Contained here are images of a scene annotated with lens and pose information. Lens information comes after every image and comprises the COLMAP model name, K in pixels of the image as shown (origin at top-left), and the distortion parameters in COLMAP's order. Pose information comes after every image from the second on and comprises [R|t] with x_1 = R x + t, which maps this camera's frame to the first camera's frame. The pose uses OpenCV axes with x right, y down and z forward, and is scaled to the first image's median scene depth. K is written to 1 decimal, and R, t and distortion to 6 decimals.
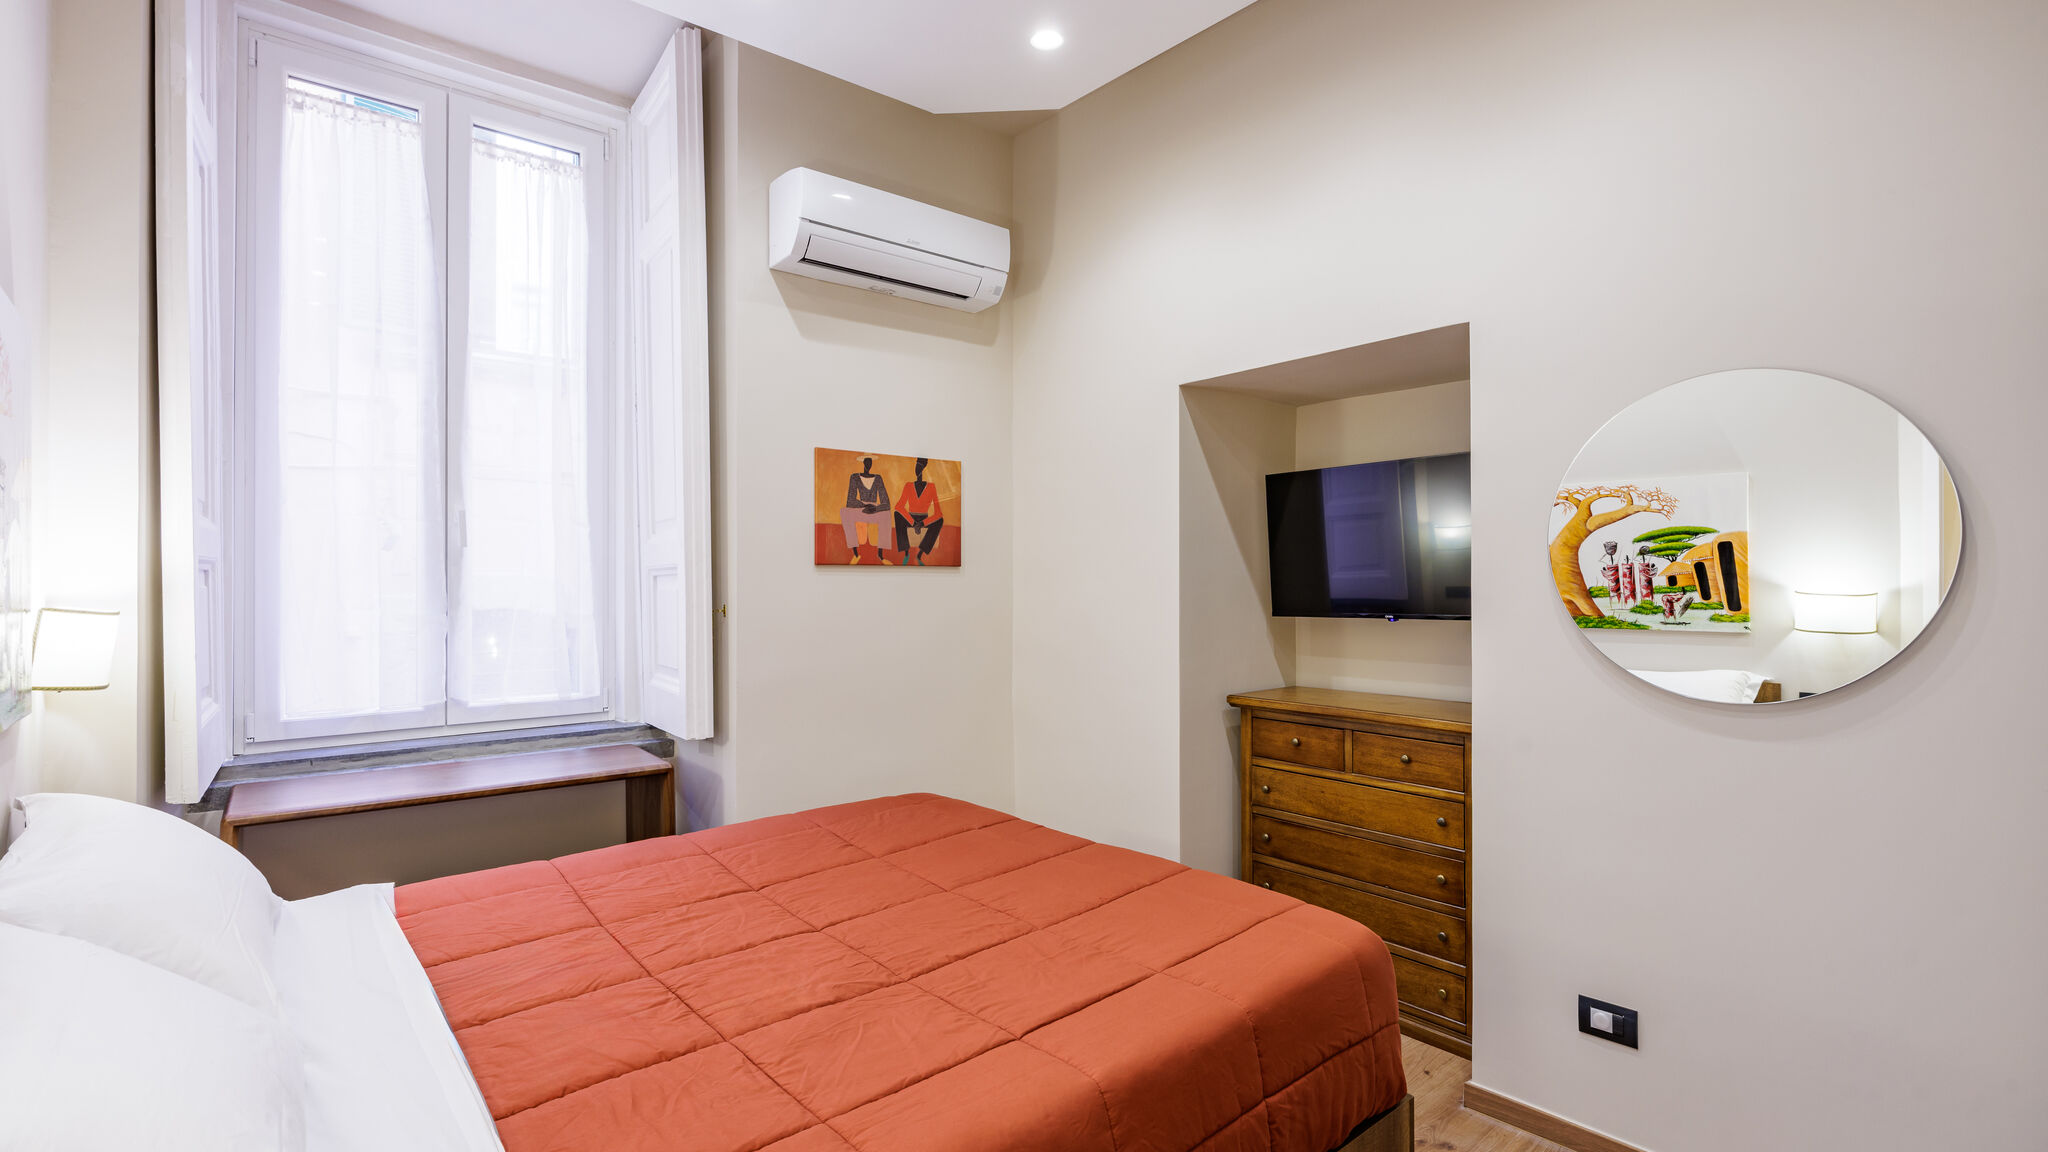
lens RADIAL K [[927.9, 0, 1041.6], [0, 927.9, 571.7], [0, 0, 1]] dist [0.001622, 0.000255]
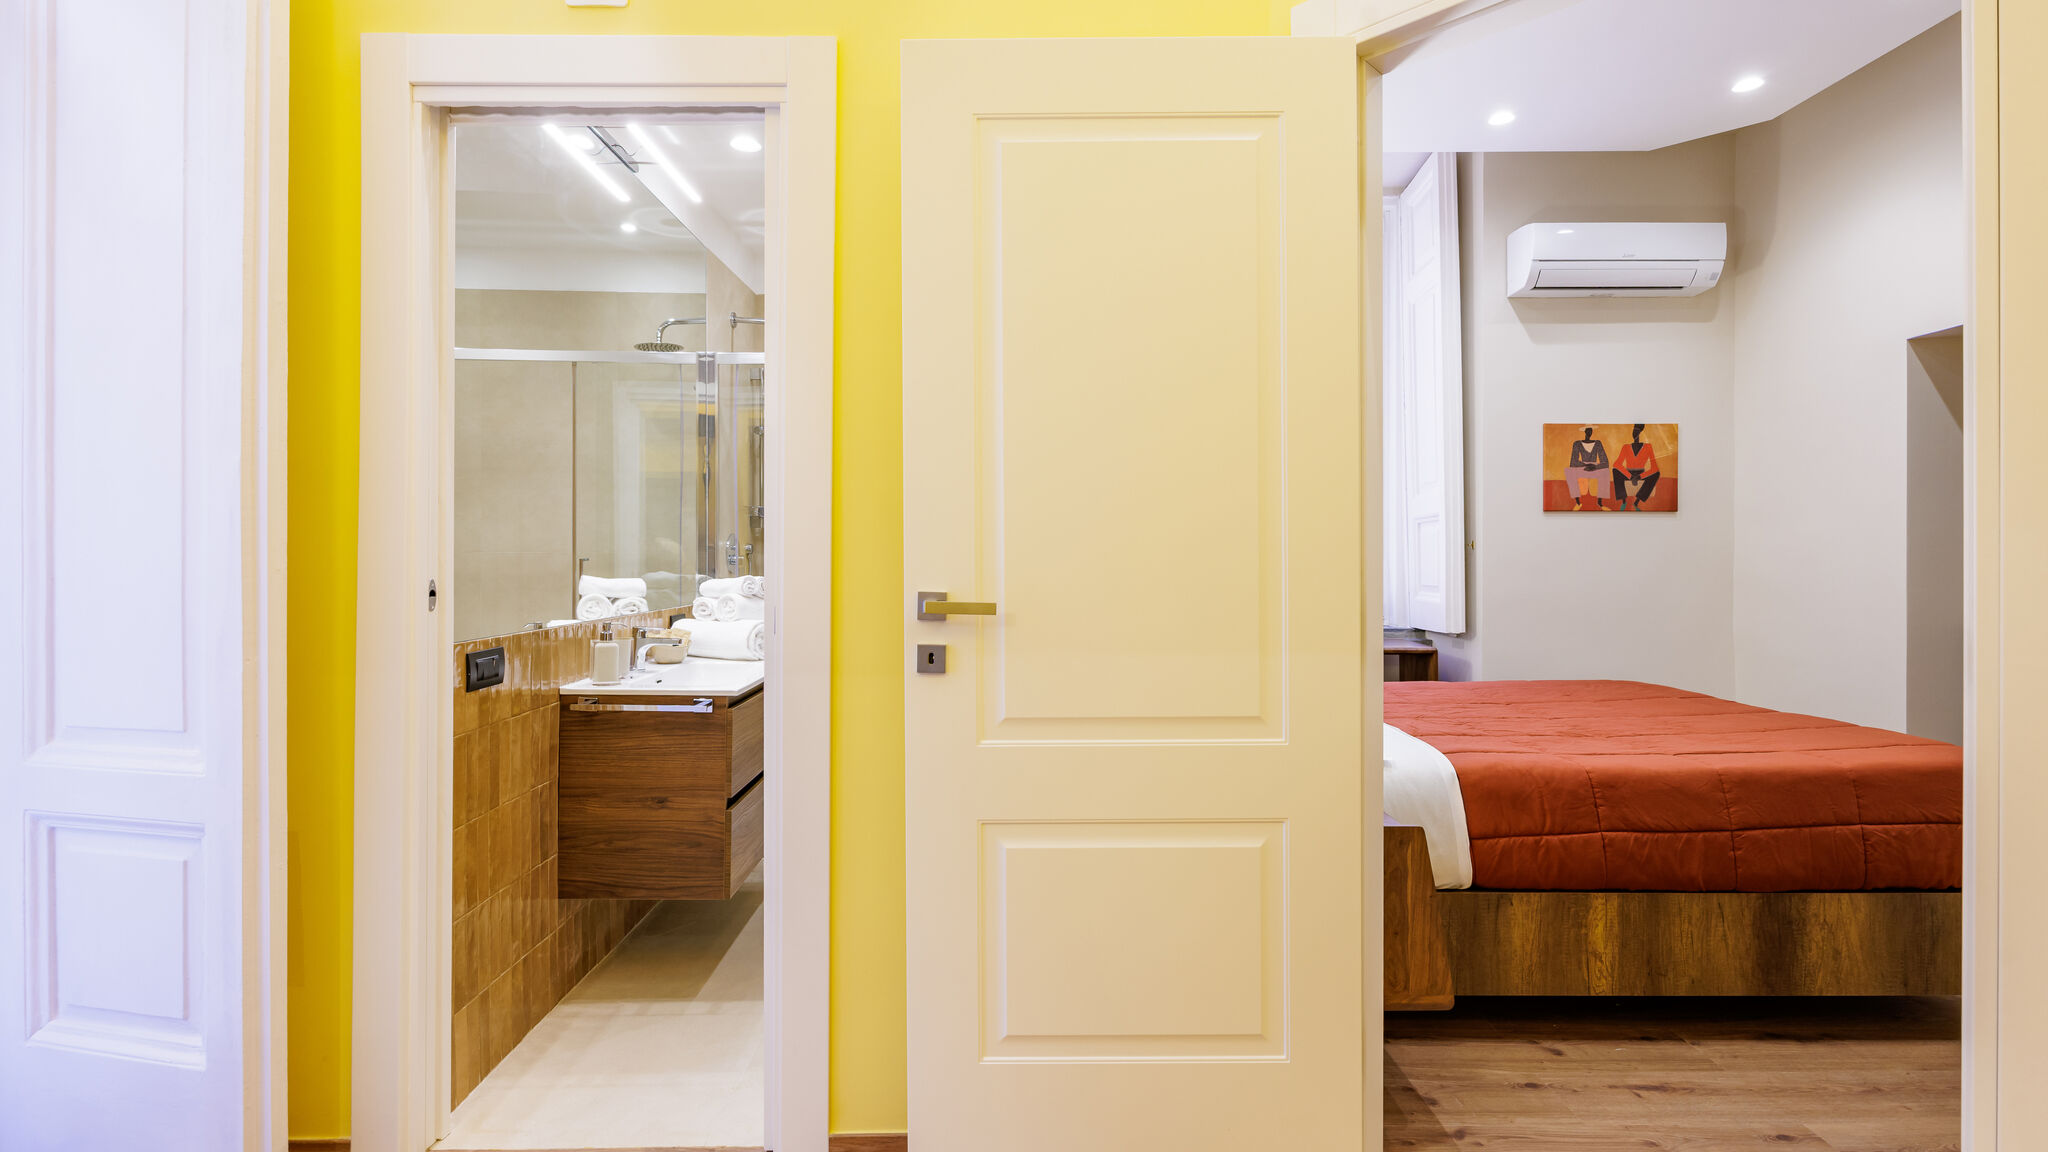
lens RADIAL K [[977.6, 0, 1001.0], [0, 977.6, 558.9], [0, 0, 1]] dist [-0.010952, -0.001245]
pose [[0.737281, 0.005098, -0.675567, 0.127803], [0.000600, 0.999966, 0.008201, 0.048760], [0.675586, -0.006452, 0.737253, -0.561076]]
